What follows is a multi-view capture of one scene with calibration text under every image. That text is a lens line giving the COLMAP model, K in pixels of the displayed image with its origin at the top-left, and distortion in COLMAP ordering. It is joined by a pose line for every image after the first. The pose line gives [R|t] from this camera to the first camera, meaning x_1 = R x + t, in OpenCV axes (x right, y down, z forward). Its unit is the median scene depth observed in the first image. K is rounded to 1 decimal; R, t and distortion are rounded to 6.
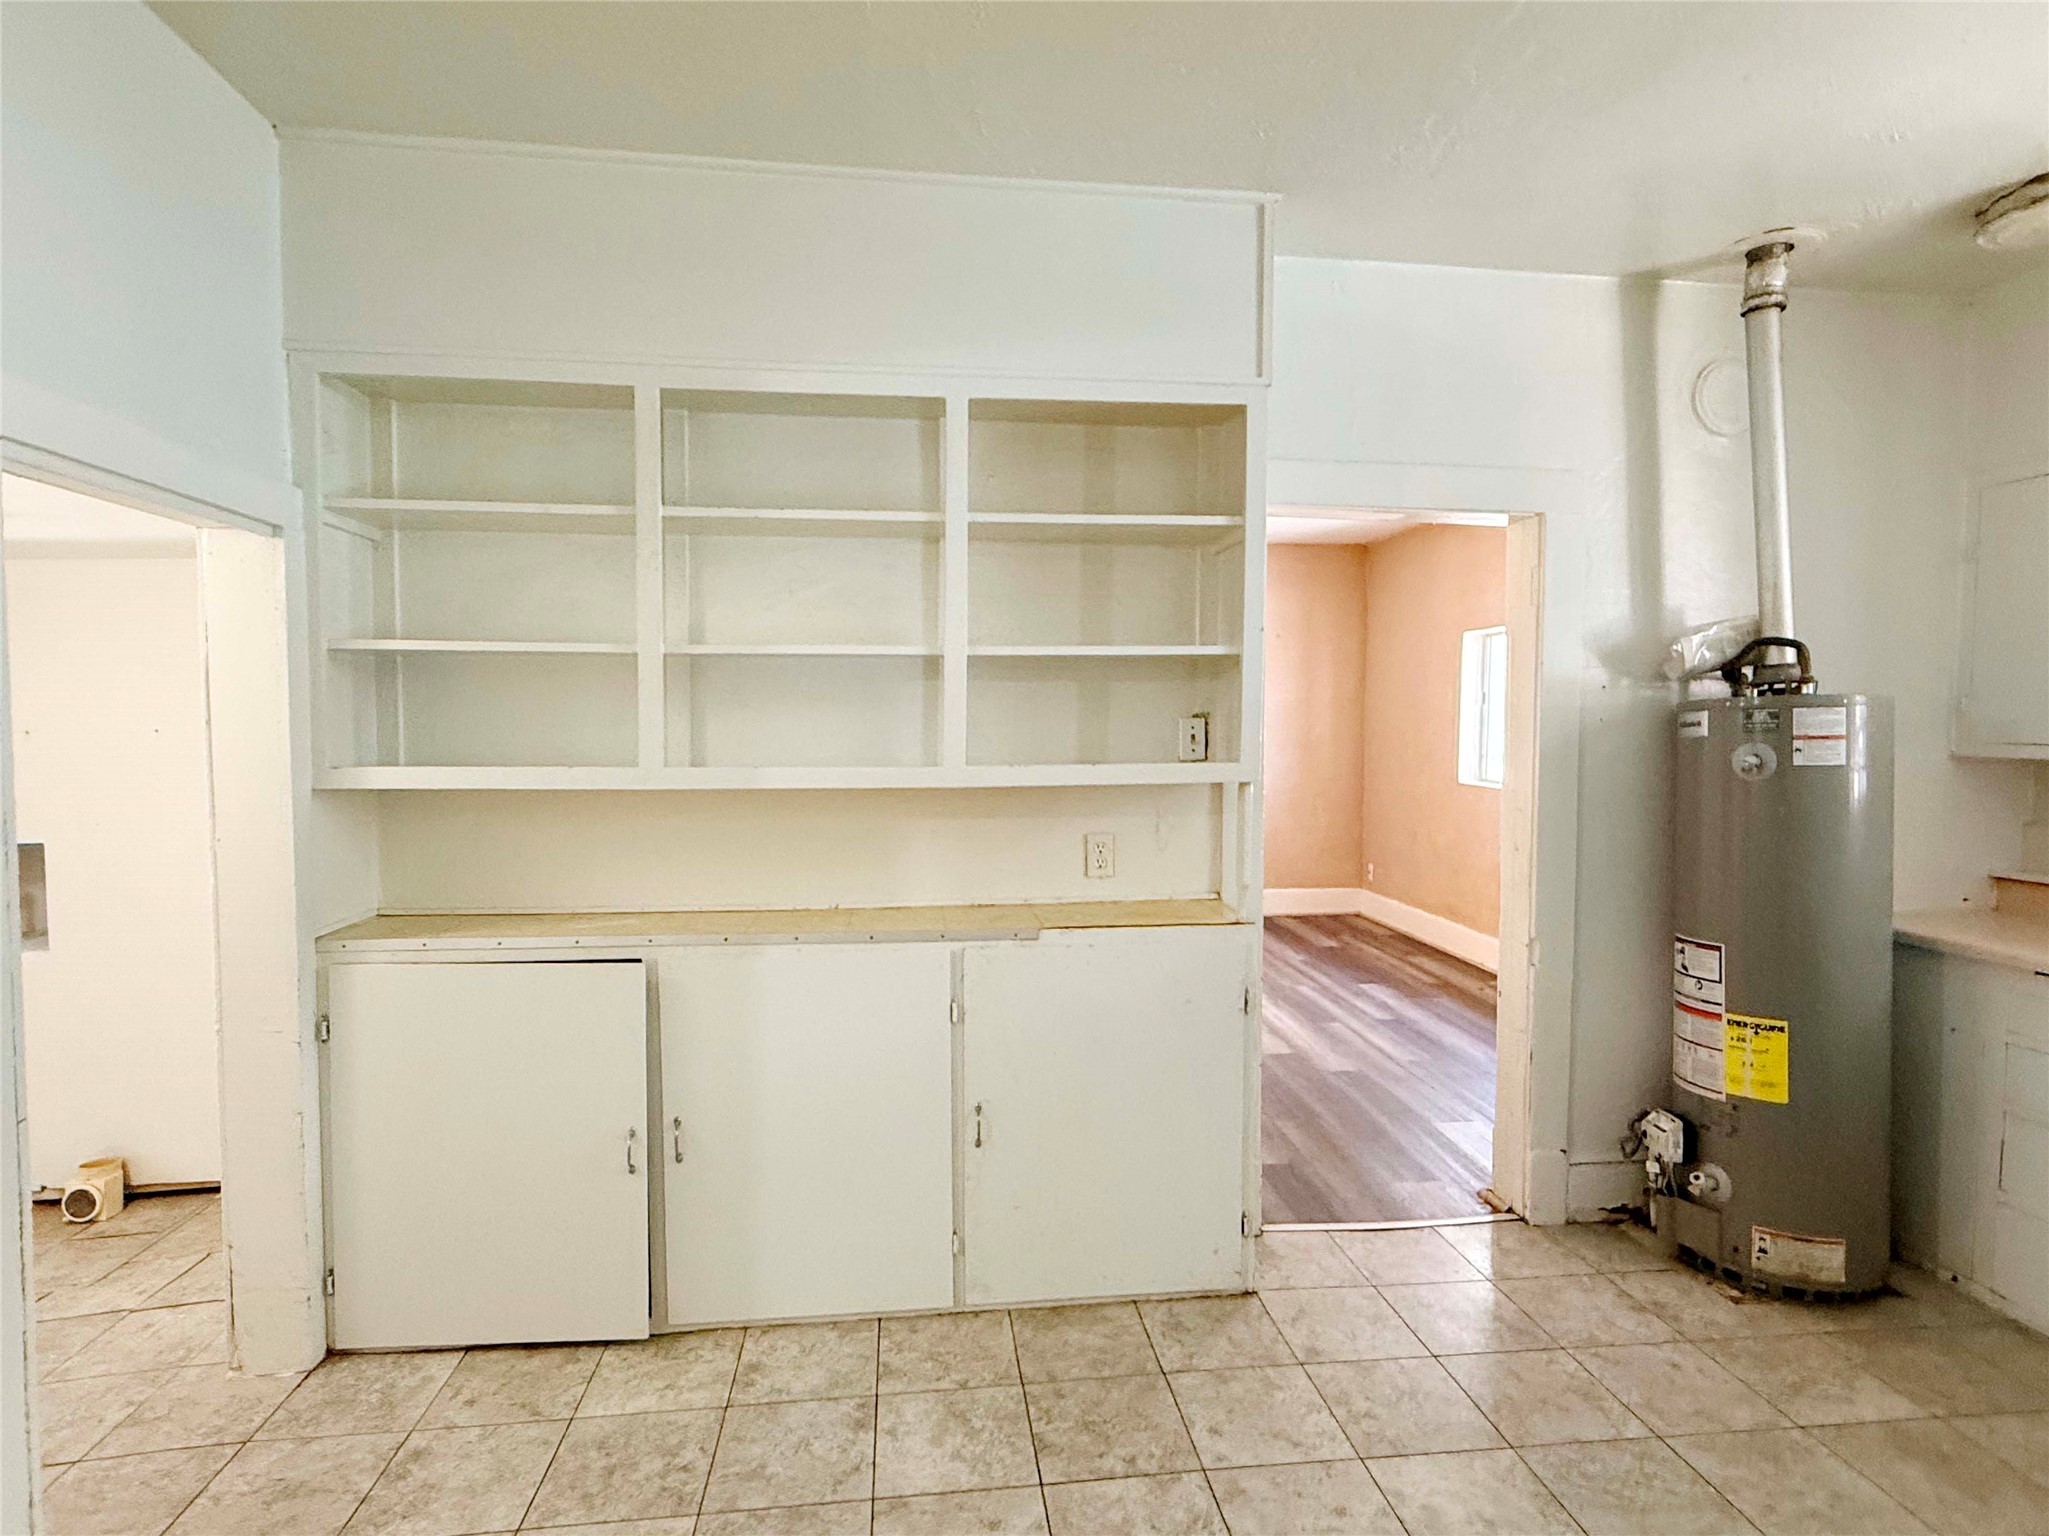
lens RADIAL K [[1065.1, 0, 1018.3], [0, 1065.1, 777.6], [0, 0, 1]] dist [0.000509, -0.000530]
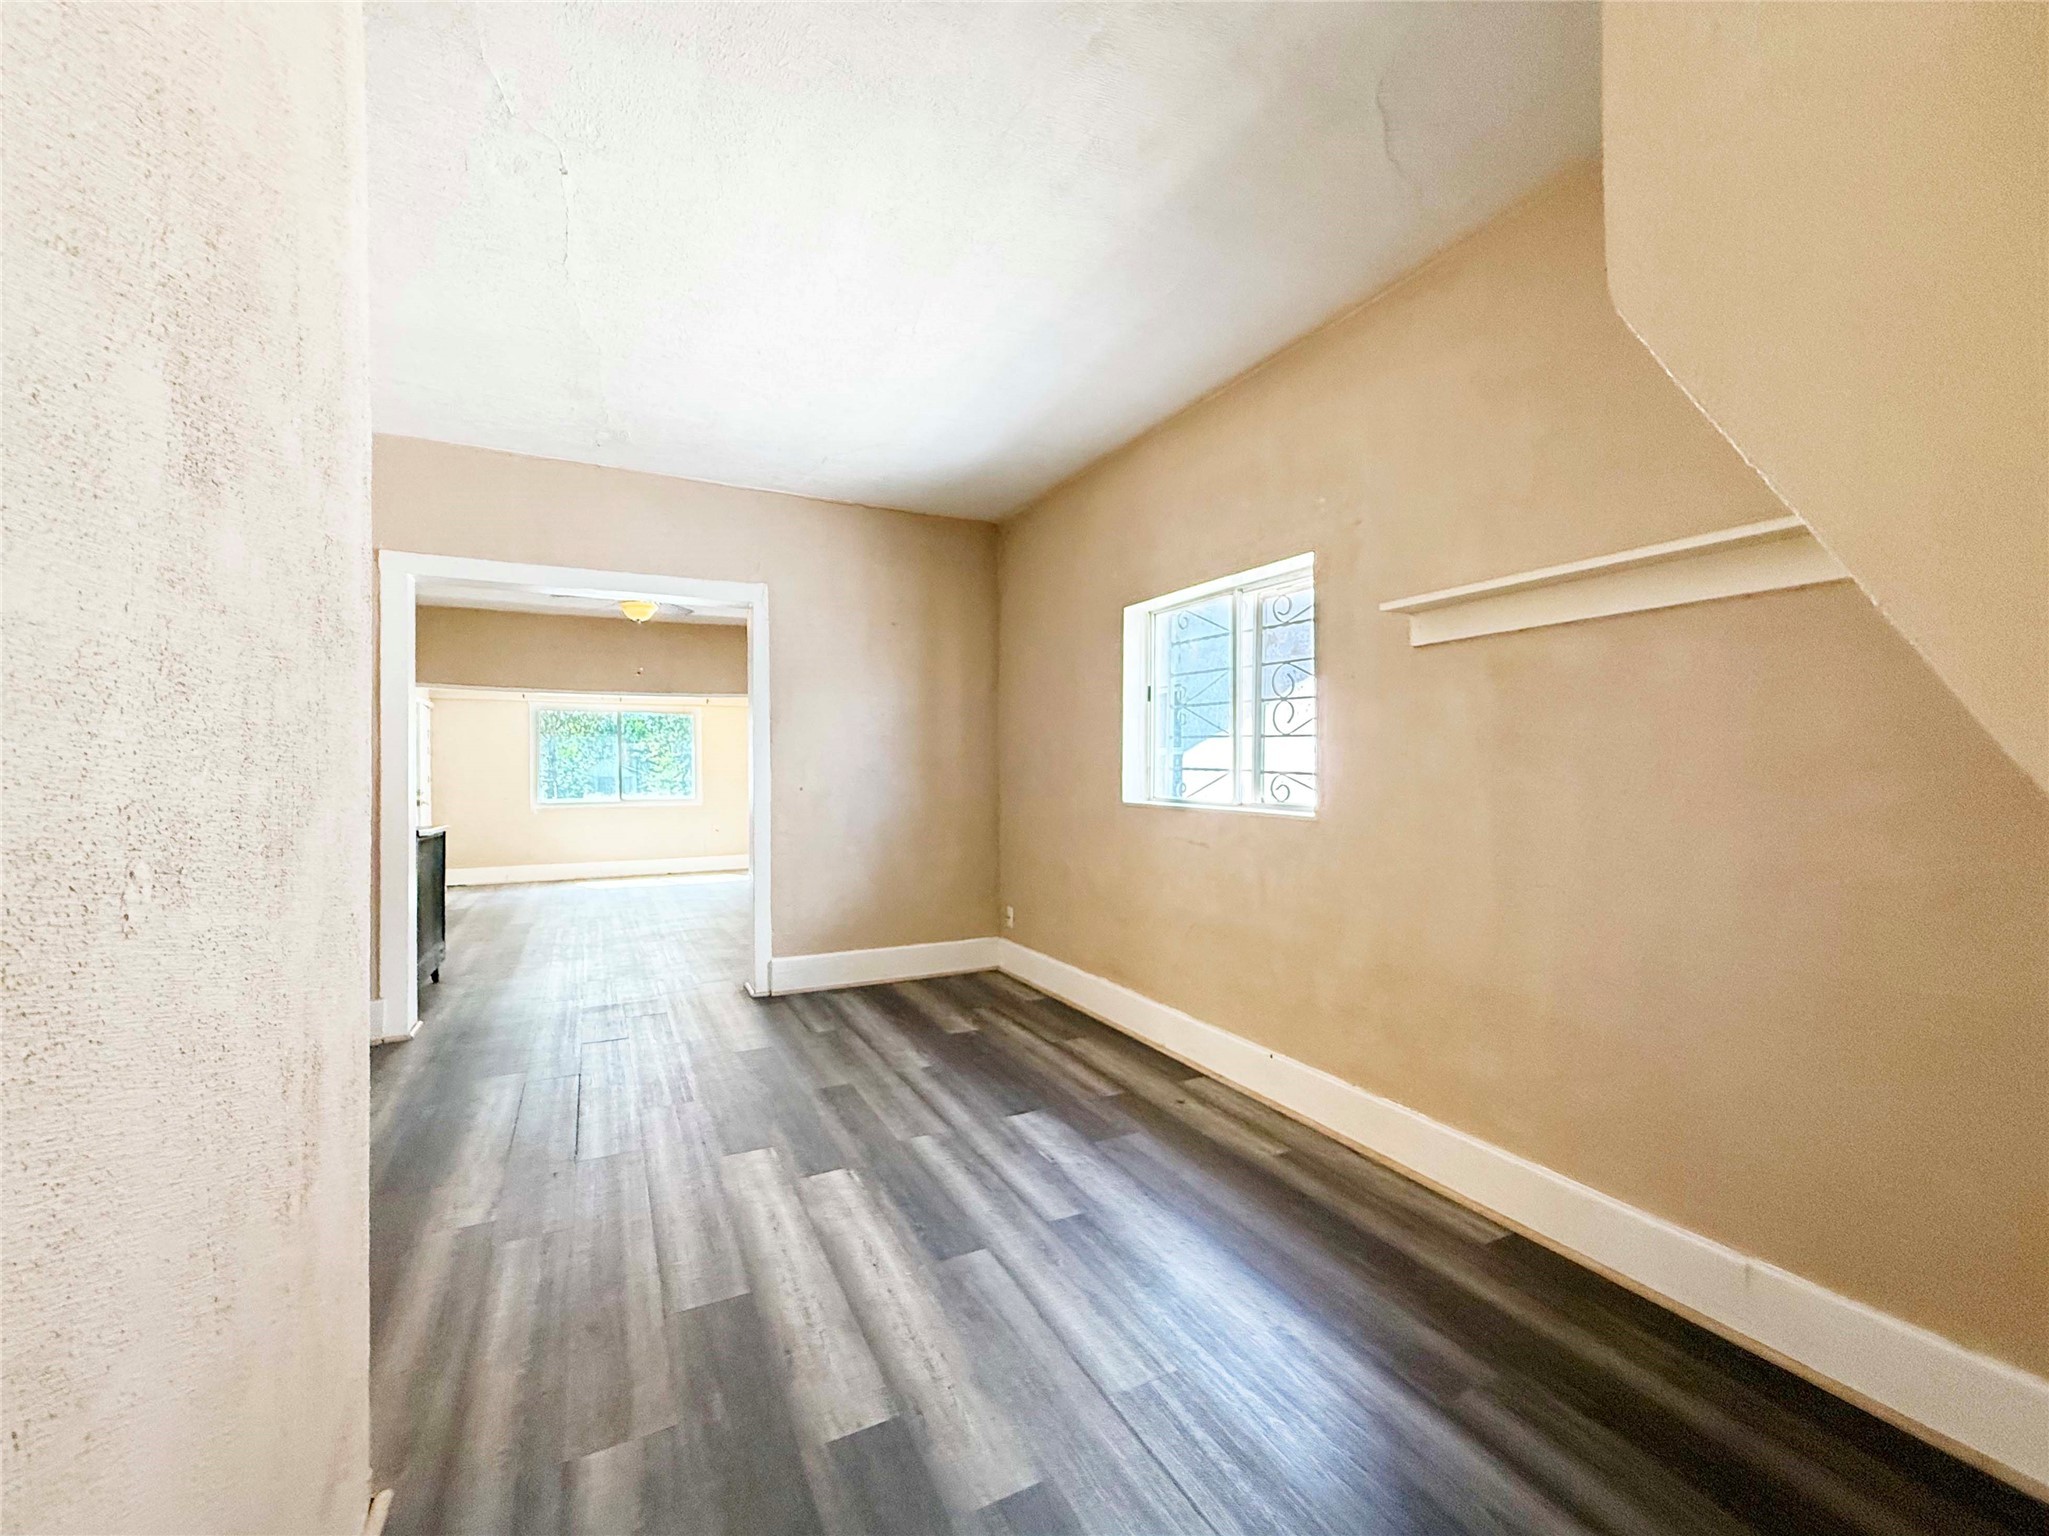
lens RADIAL K [[832.9, 0, 1021.7], [0, 832.9, 771.1], [0, 0, 1]] dist [0.000583, 0.000150]
pose [[0.936301, -0.004408, 0.351172, 0.313132], [0.023677, 0.998439, -0.050595, 0.024646], [-0.350401, 0.055687, 0.934943, 1.070619]]
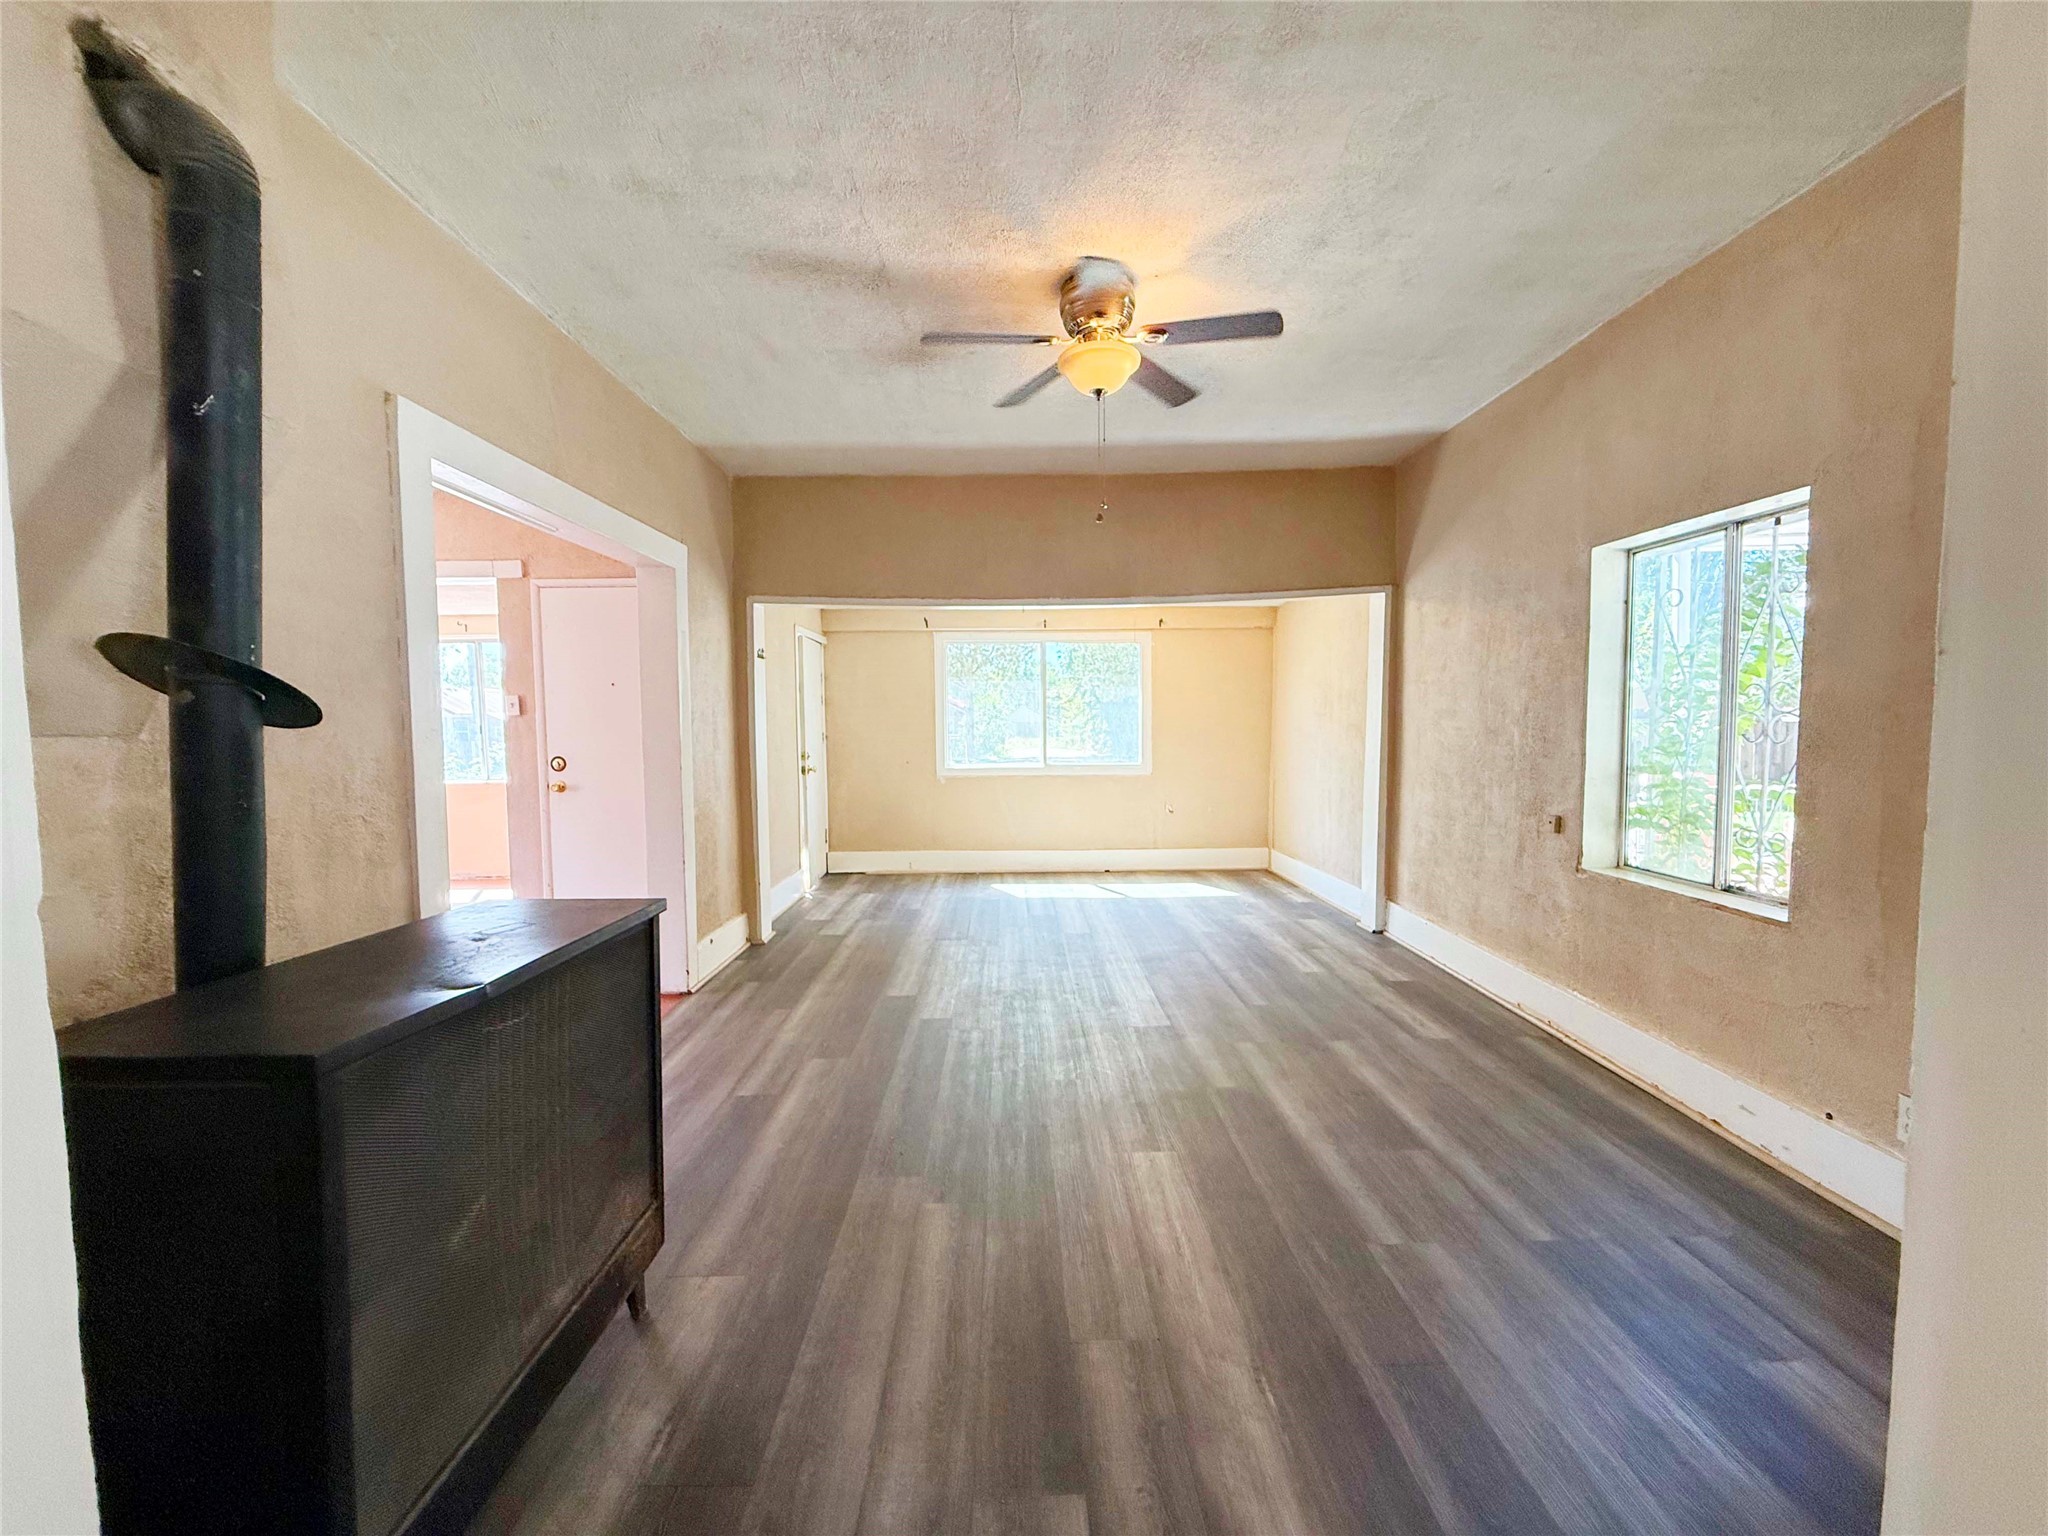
lens RADIAL K [[814.7, 0, 1022.3], [0, 814.7, 770.3], [0, 0, 1]] dist [-0.000198, 0.000021]
pose [[0.994510, 0.000612, -0.104638, 0.149121], [0.000578, 0.999936, 0.011341, -0.089342], [0.104638, -0.011339, 0.994446, 2.532672]]
